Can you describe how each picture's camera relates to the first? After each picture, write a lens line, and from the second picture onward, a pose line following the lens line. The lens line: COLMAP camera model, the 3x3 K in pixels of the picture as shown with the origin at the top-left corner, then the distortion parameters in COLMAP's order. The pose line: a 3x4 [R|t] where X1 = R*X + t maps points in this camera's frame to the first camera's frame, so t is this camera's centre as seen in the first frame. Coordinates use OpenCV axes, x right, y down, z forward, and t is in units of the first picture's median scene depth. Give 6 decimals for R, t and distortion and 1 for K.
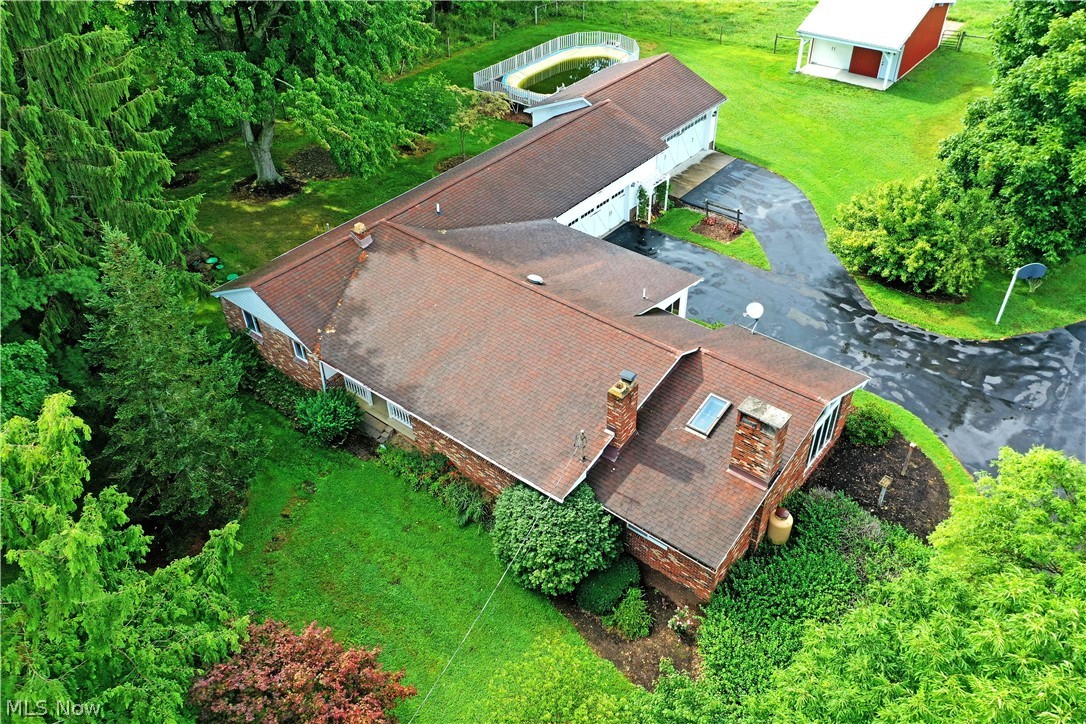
lens RADIAL K [[864.8, 0, 543.0], [0, 864.8, 362.0], [0, 0, 1]] dist [0.018793, -0.002202]
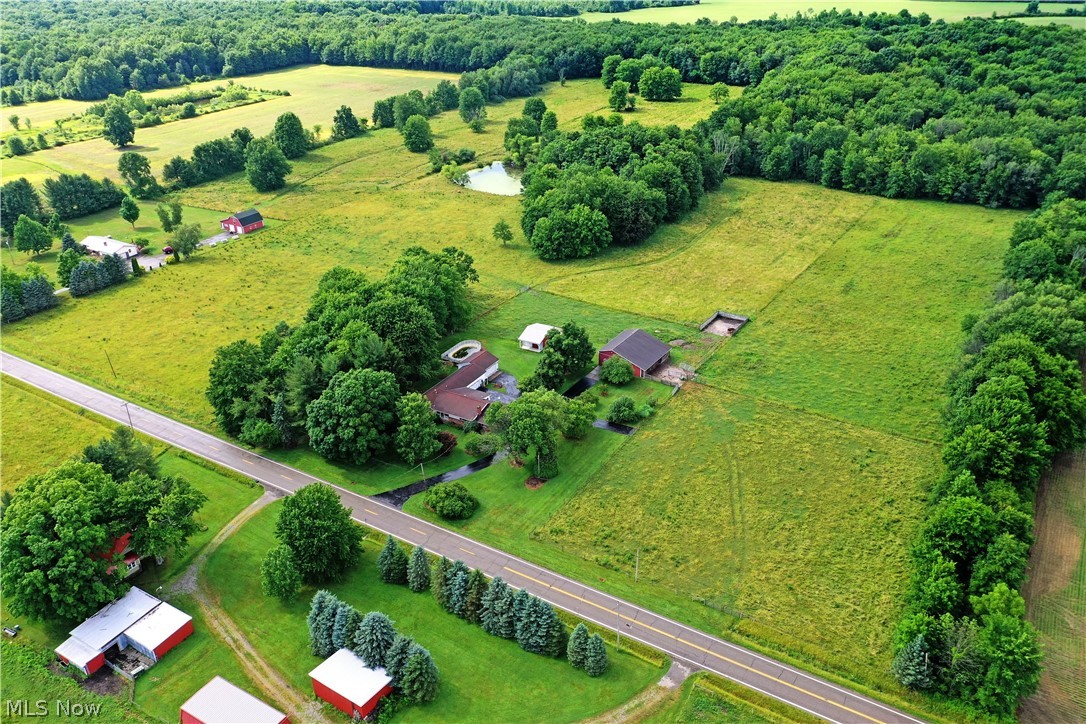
lens RADIAL K [[864.8, 0, 543.0], [0, 864.8, 362.0], [0, 0, 1]] dist [0.018793, -0.002202]
pose [[0.987147, -0.067622, 0.144806, -0.269081], [0.095365, 0.976320, -0.194180, 0.738241], [-0.128246, 0.205493, 0.970219, -4.112482]]
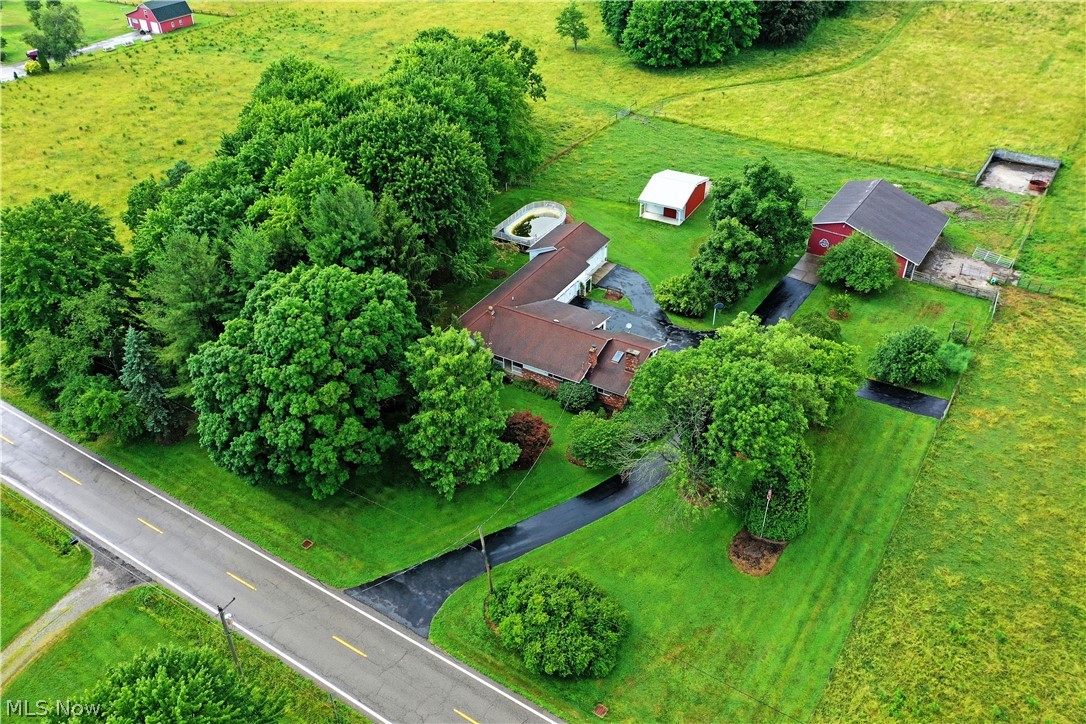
lens RADIAL K [[864.8, 0, 543.0], [0, 864.8, 362.0], [0, 0, 1]] dist [0.018793, -0.002202]
pose [[0.988600, -0.082051, 0.126241, -0.335565], [0.088736, 0.994885, -0.048263, 0.140338], [-0.121635, 0.058915, 0.990825, -1.474041]]
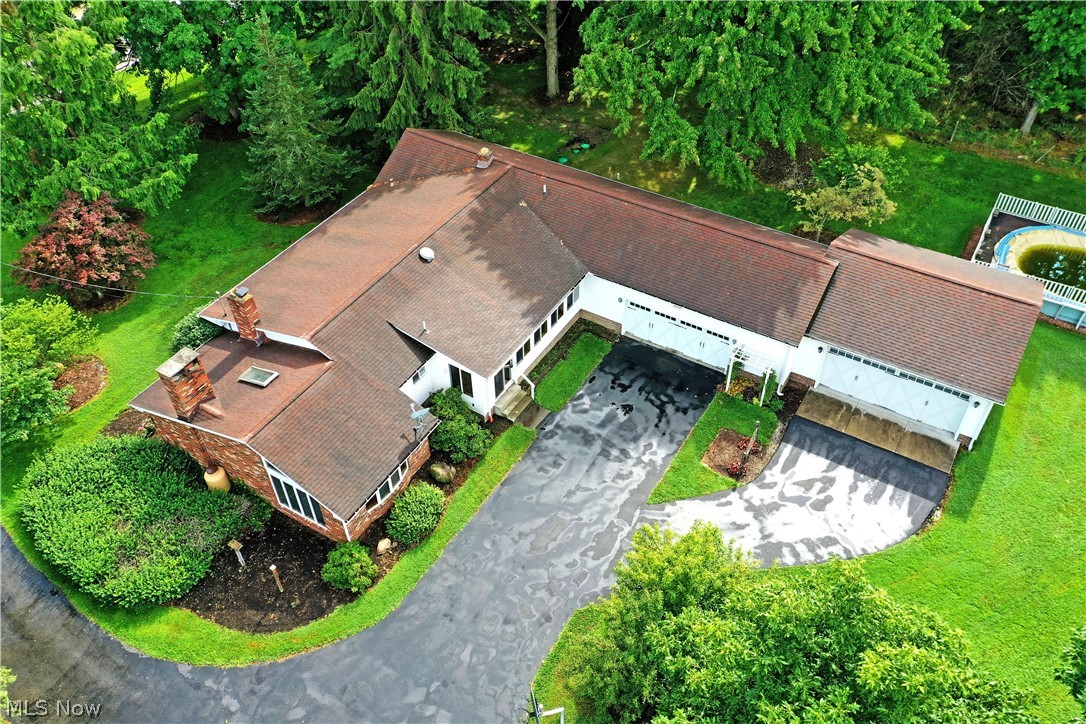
lens RADIAL K [[864.8, 0, 543.0], [0, 864.8, 362.0], [0, 0, 1]] dist [0.018793, -0.002202]
pose [[0.141723, 0.694210, -0.705682, 0.738351], [-0.610667, 0.622380, 0.489621, -0.531319], [0.779102, 0.361546, 0.512137, 0.482112]]
